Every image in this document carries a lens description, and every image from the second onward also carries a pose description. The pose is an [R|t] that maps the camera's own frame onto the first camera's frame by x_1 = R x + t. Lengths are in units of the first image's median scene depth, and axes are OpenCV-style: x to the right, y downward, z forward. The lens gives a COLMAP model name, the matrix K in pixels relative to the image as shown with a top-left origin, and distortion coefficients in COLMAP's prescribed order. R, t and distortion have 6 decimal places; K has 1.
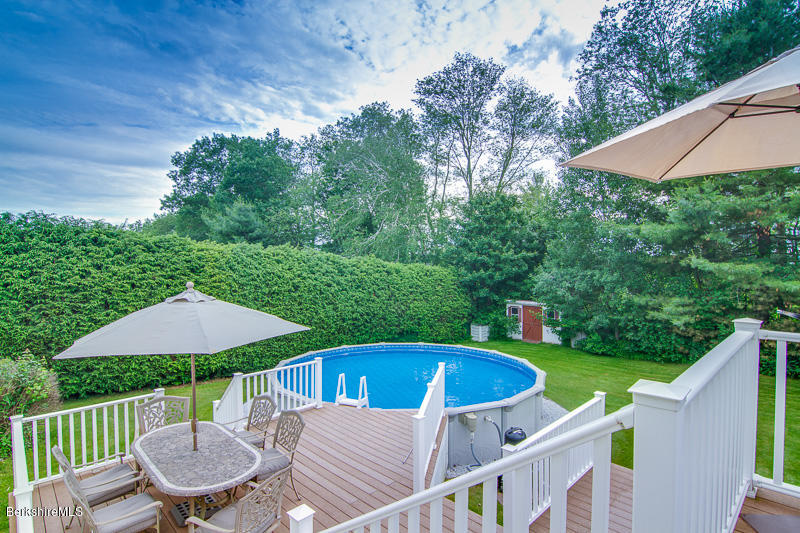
lens RADIAL K [[412.5, 0, 401.7], [0, 412.5, 269.5], [0, 0, 1]] dist [-0.006641, -0.010254]
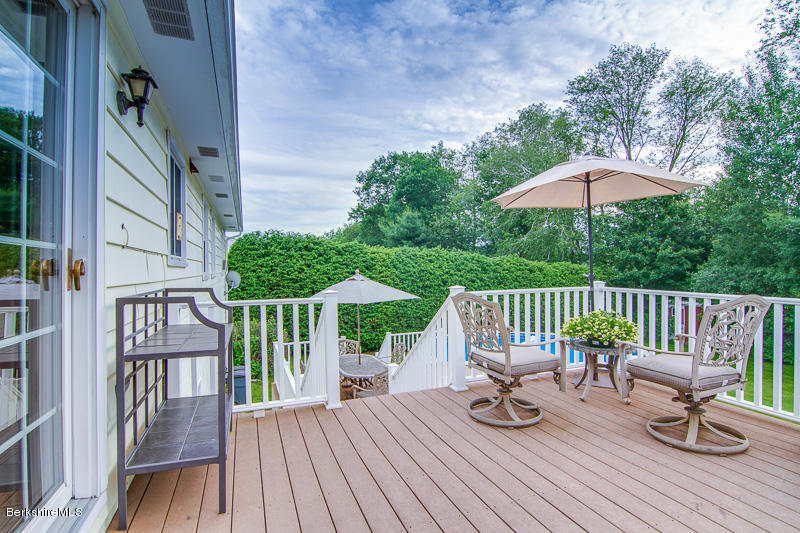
lens RADIAL K [[412.5, 0, 400.6], [0, 412.5, 269.3], [0, 0, 1]] dist [-0.006641, -0.010254]
pose [[0.918640, -0.003240, -0.395081, 0.099552], [0.001746, 0.999990, -0.004141, 0.009406], [0.395091, 0.003114, 0.918637, -0.155095]]
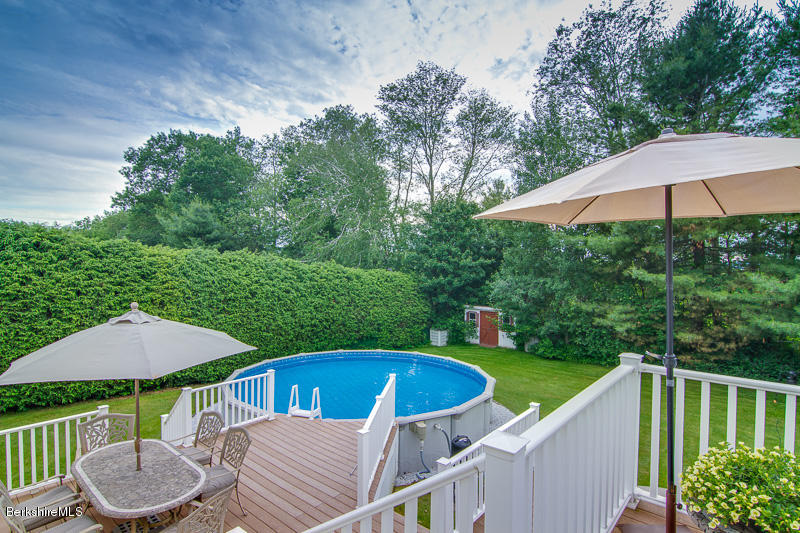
lens RADIAL K [[412.5, 0, 402.1], [0, 412.5, 269.7], [0, 0, 1]] dist [-0.006641, -0.010254]
pose [[0.996200, 0.010164, 0.086502, 0.012826], [-0.009892, 0.999945, -0.003577, -0.014156], [-0.086534, 0.002708, 0.996245, -0.014334]]
